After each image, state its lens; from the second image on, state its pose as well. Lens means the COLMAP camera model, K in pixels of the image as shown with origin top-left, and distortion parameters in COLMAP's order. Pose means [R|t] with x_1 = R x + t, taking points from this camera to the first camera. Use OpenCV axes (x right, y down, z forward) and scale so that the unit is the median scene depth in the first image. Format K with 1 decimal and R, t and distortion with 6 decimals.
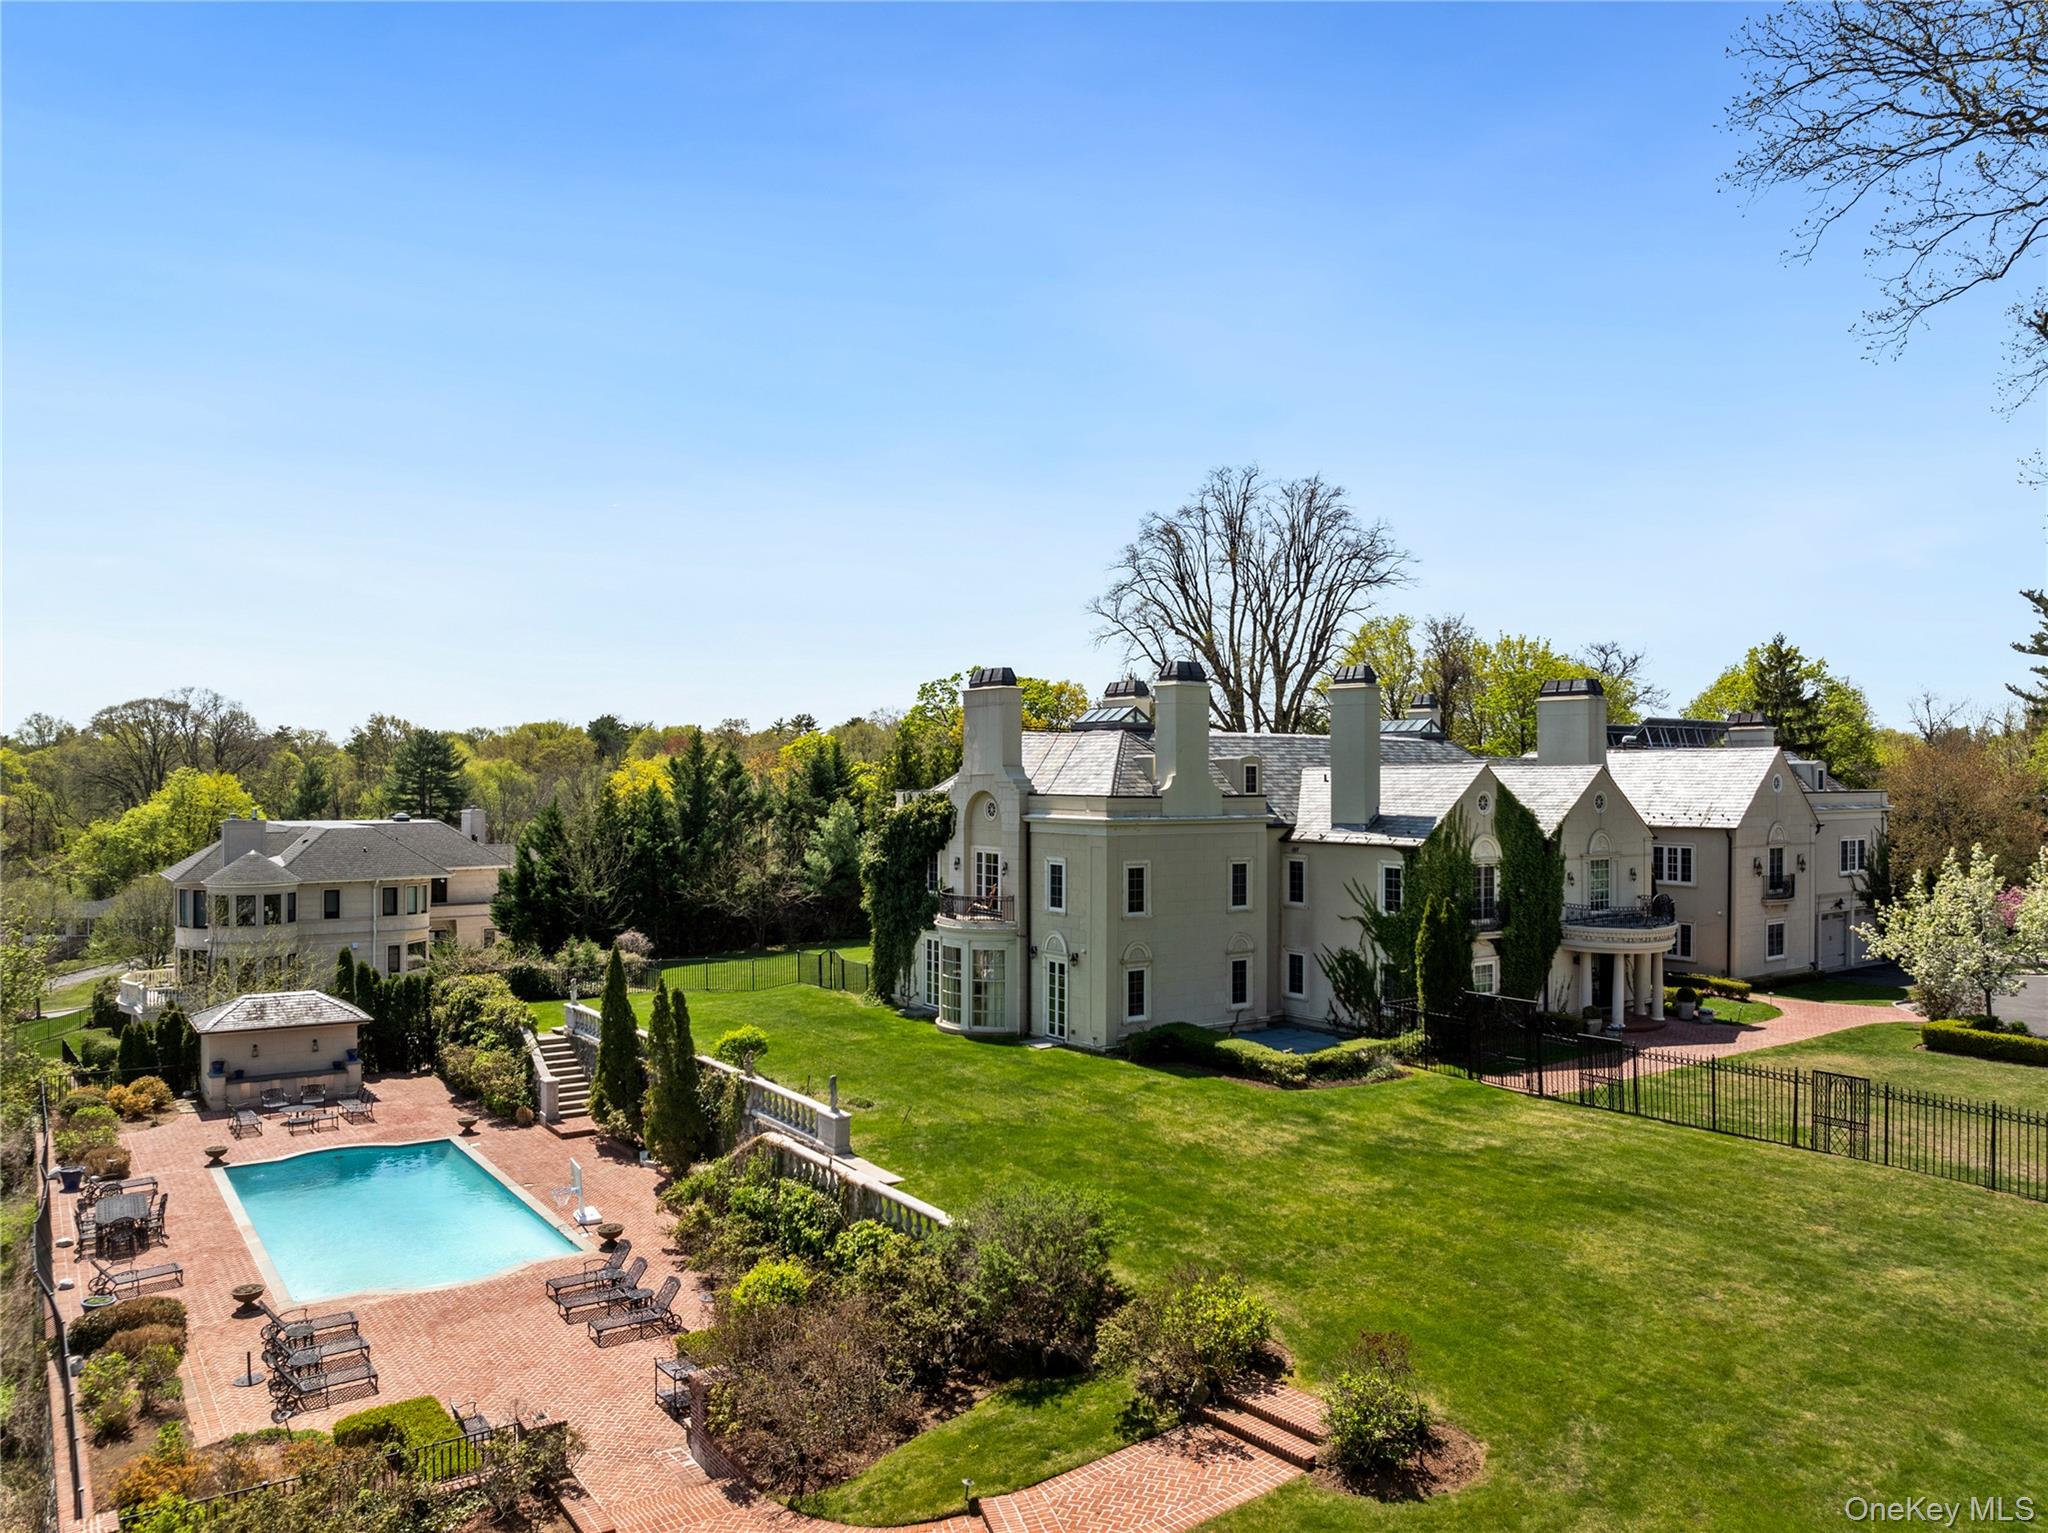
lens RADIAL K [[1441.2, 0, 1024.0], [0, 1441.2, 766.5], [0, 0, 1]] dist [-0.035279, 0.001255]
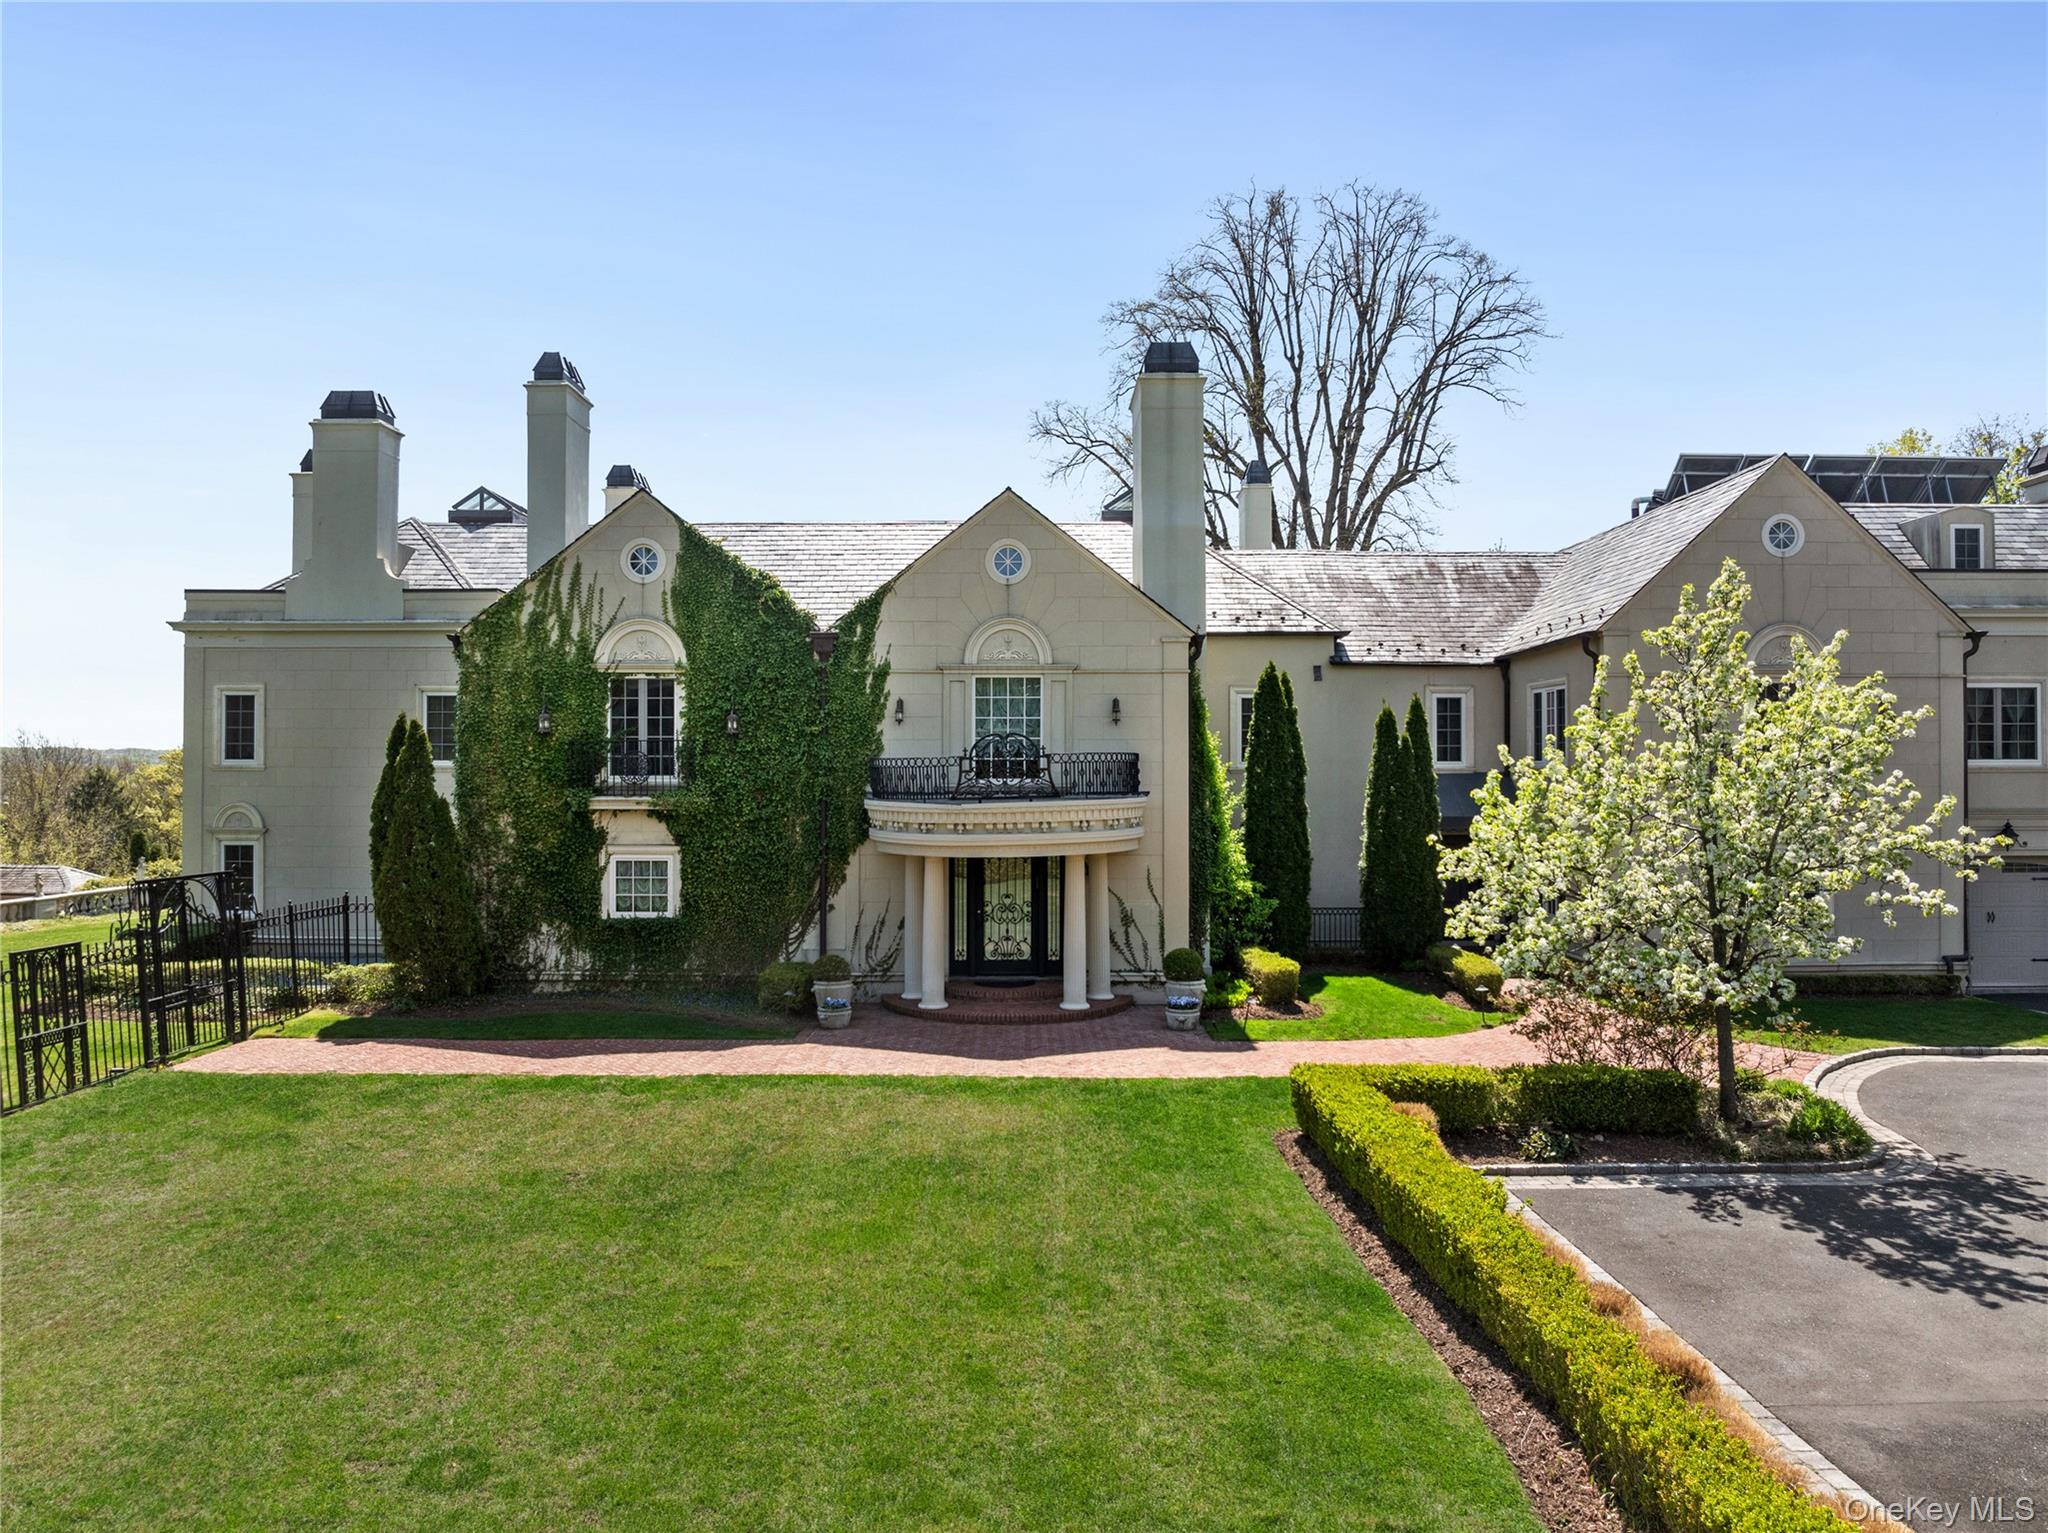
lens RADIAL K [[1441.2, 0, 1024.0], [0, 1441.2, 766.5], [0, 0, 1]] dist [-0.035279, 0.001255]
pose [[0.828274, -0.006276, -0.560288, 0.731585], [0.008844, 0.999959, 0.001873, 0.101759], [0.560254, -0.006507, 0.828295, 0.622892]]
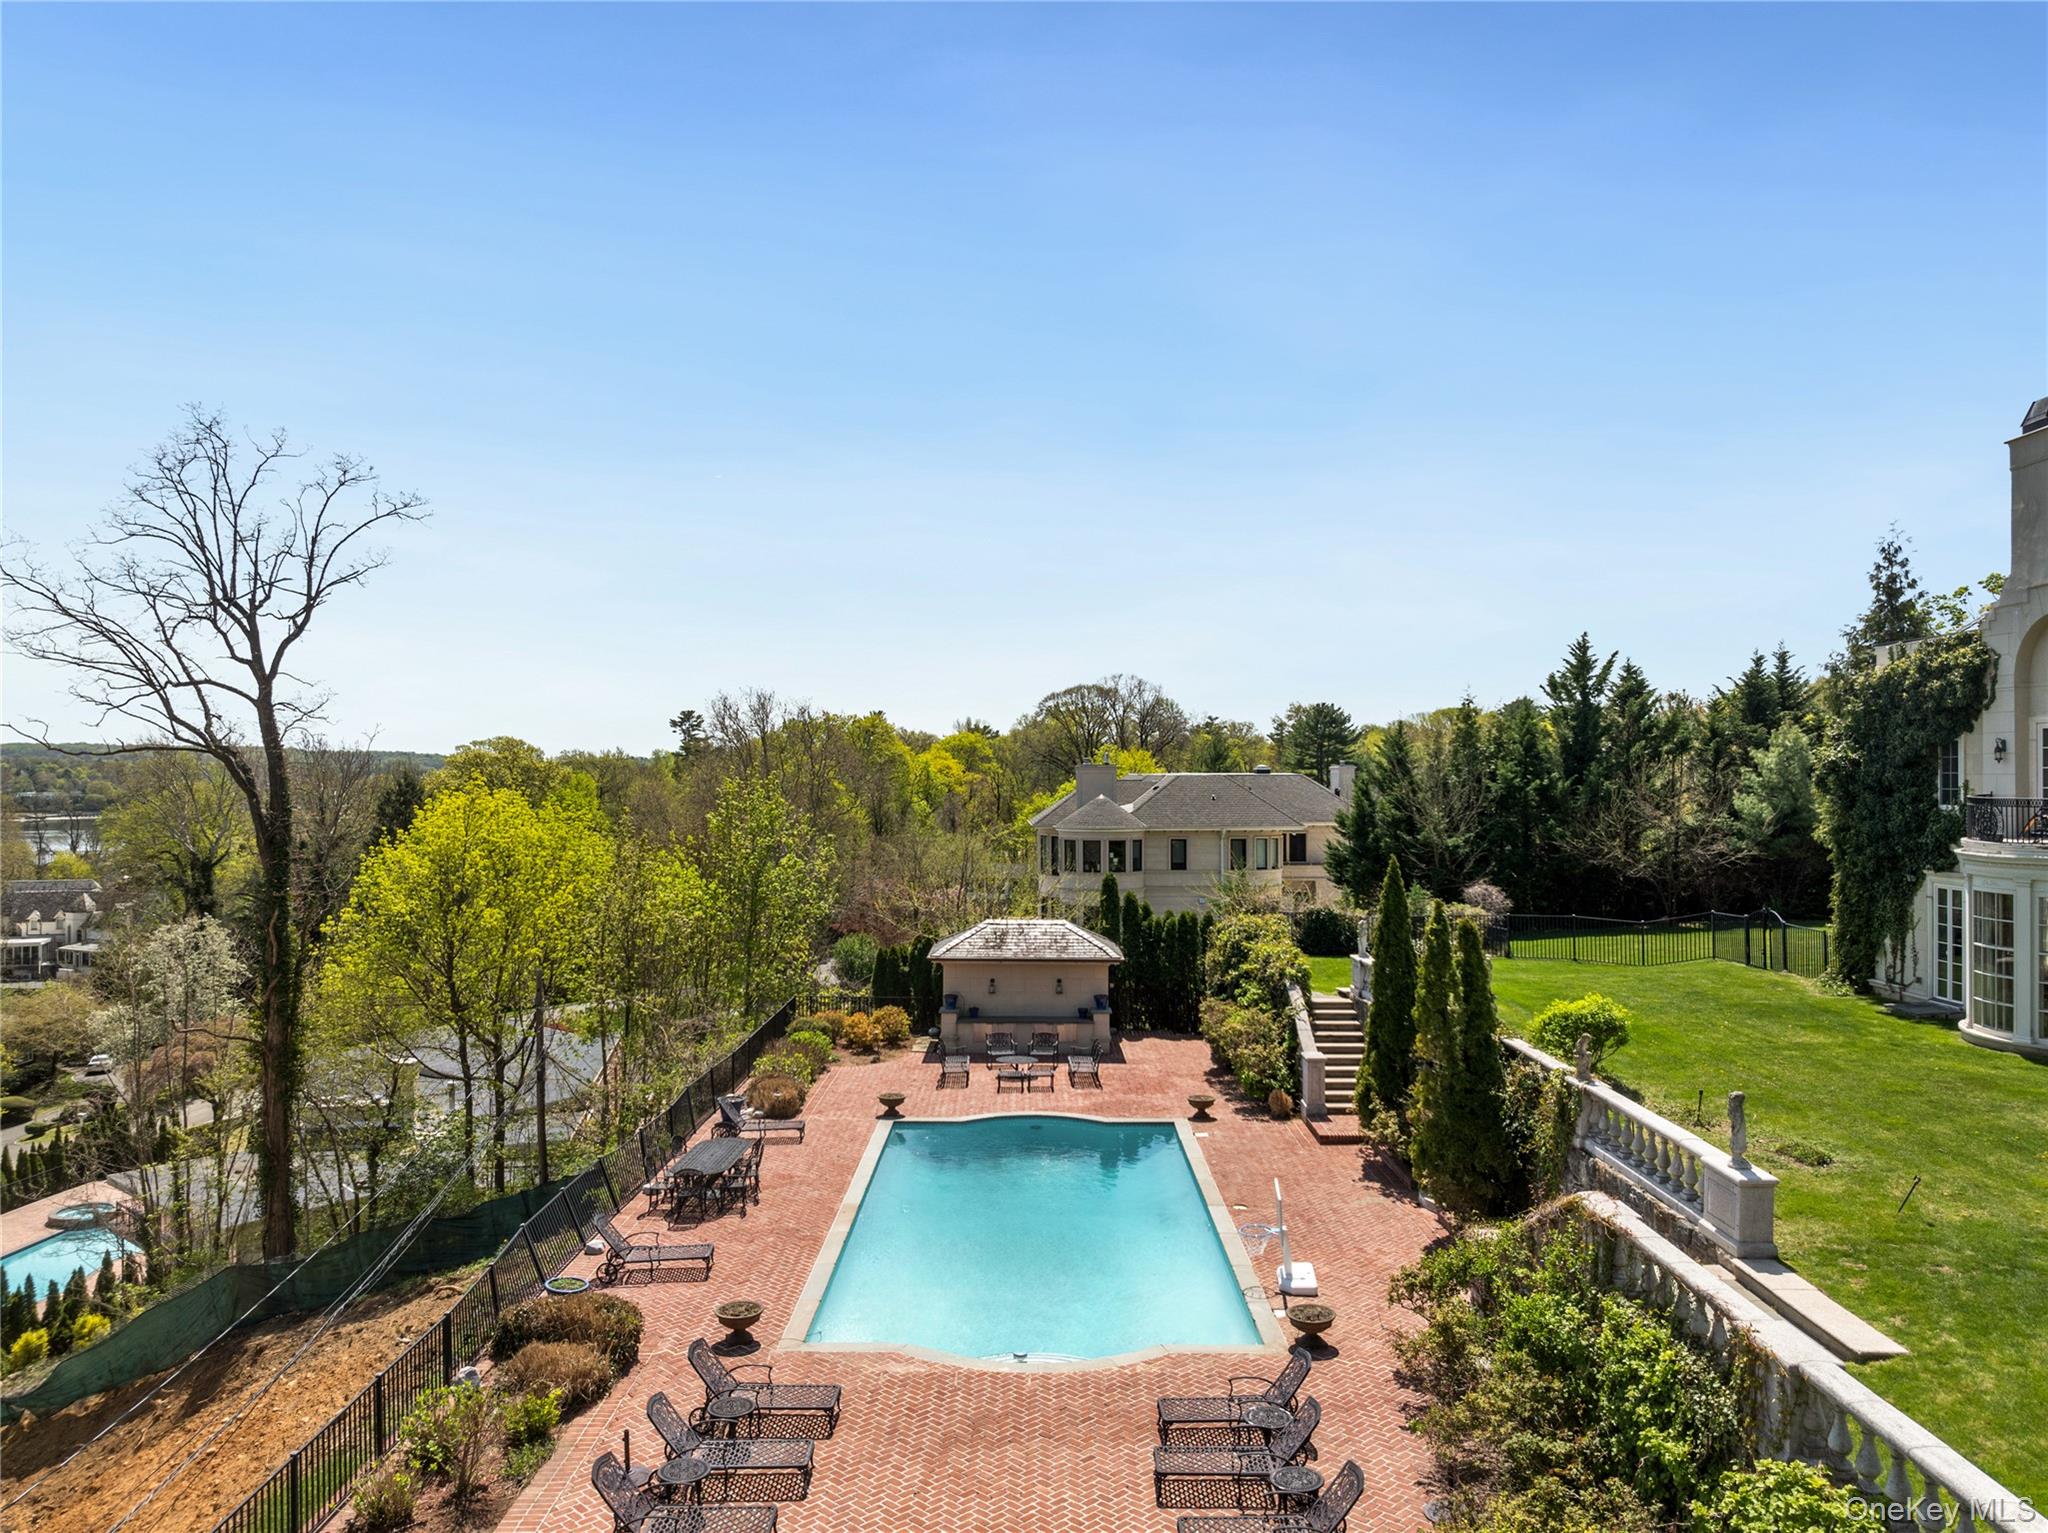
lens RADIAL K [[1441.2, 0, 1024.0], [0, 1441.2, 766.5], [0, 0, 1]] dist [-0.035279, 0.001255]
pose [[0.810750, -0.006908, -0.585352, -0.033584], [0.006825, 0.999974, -0.002349, 0.077331], [0.585353, -0.002090, 0.810776, 0.347101]]
